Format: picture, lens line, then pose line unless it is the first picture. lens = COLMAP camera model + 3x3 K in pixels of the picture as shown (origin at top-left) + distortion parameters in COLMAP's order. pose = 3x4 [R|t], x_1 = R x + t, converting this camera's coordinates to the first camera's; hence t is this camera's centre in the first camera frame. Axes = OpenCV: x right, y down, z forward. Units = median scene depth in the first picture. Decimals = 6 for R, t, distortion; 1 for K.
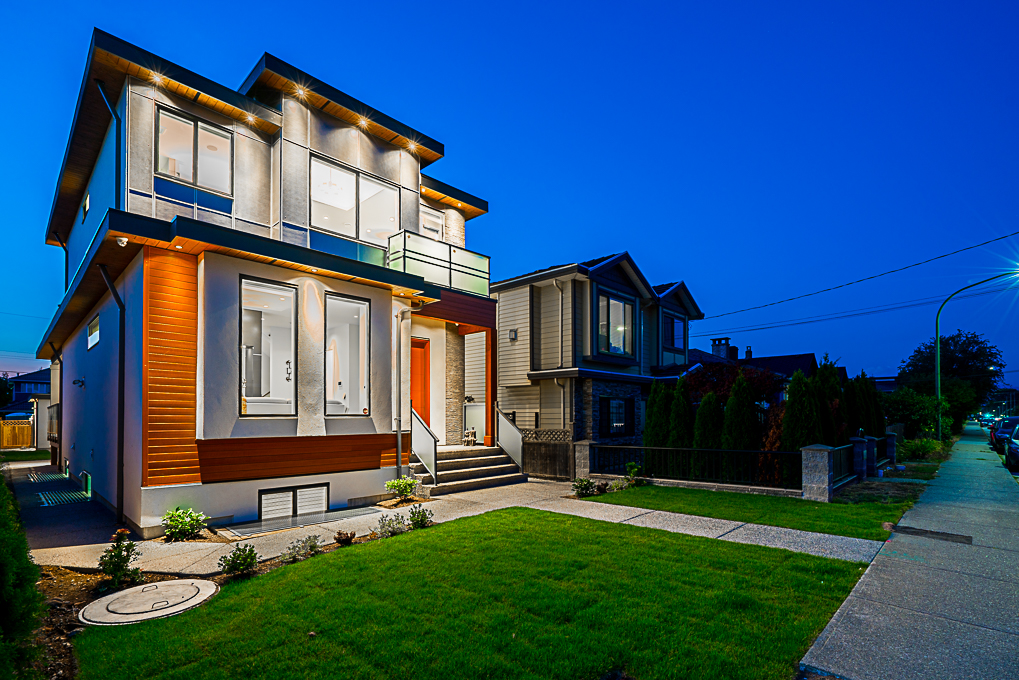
lens RADIAL K [[456.5, 0, 507.0], [0, 456.5, 346.1], [0, 0, 1]] dist [-0.007638, 0.001656]
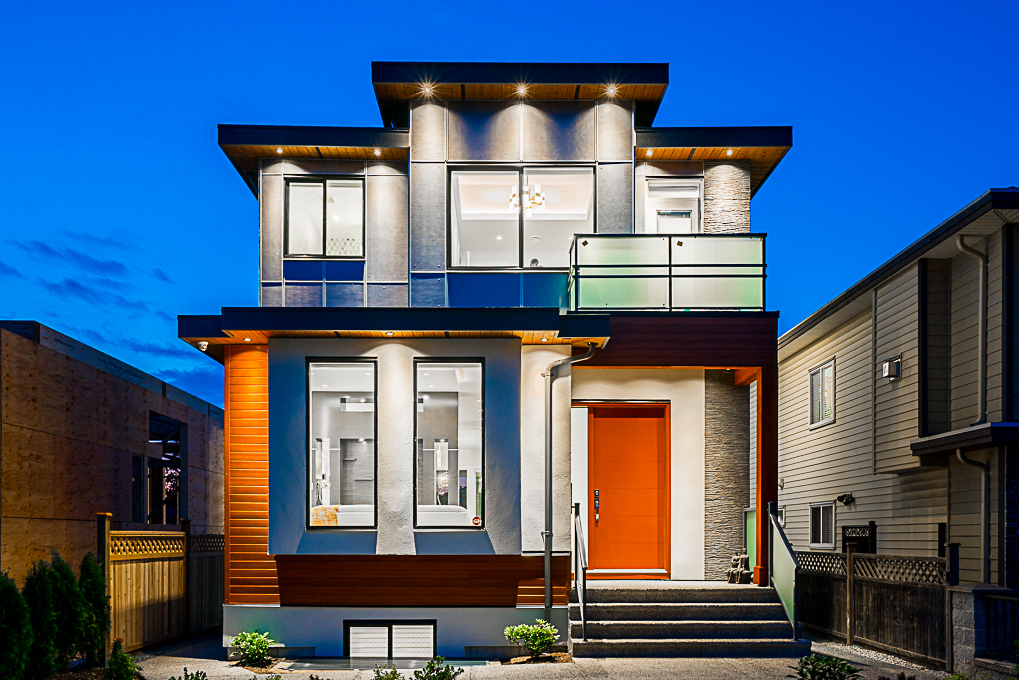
lens RADIAL K [[768.3, 0, 572.7], [0, 768.3, 434.4], [0, 0, 1]] dist [0.001296, 0.002795]
pose [[0.715559, -0.087962, -0.692992, 0.558122], [0.102919, 0.994489, -0.019961, 0.046071], [0.690929, -0.057039, 0.720669, 0.250051]]
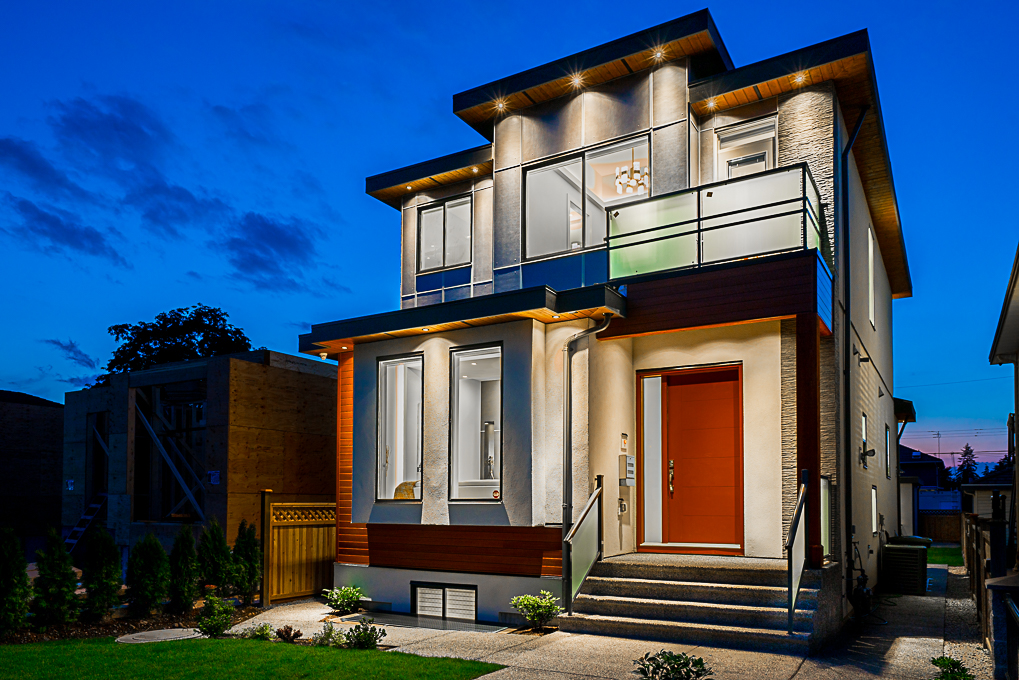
lens RADIAL K [[722.0, 0, 588.8], [0, 722.0, 388.7], [0, 0, 1]] dist [0.007472, 0.000633]
pose [[0.268306, -0.147379, -0.951994, 0.792266], [0.143128, 0.983358, -0.111896, 0.116306], [0.952642, -0.106235, 0.284934, 0.760774]]
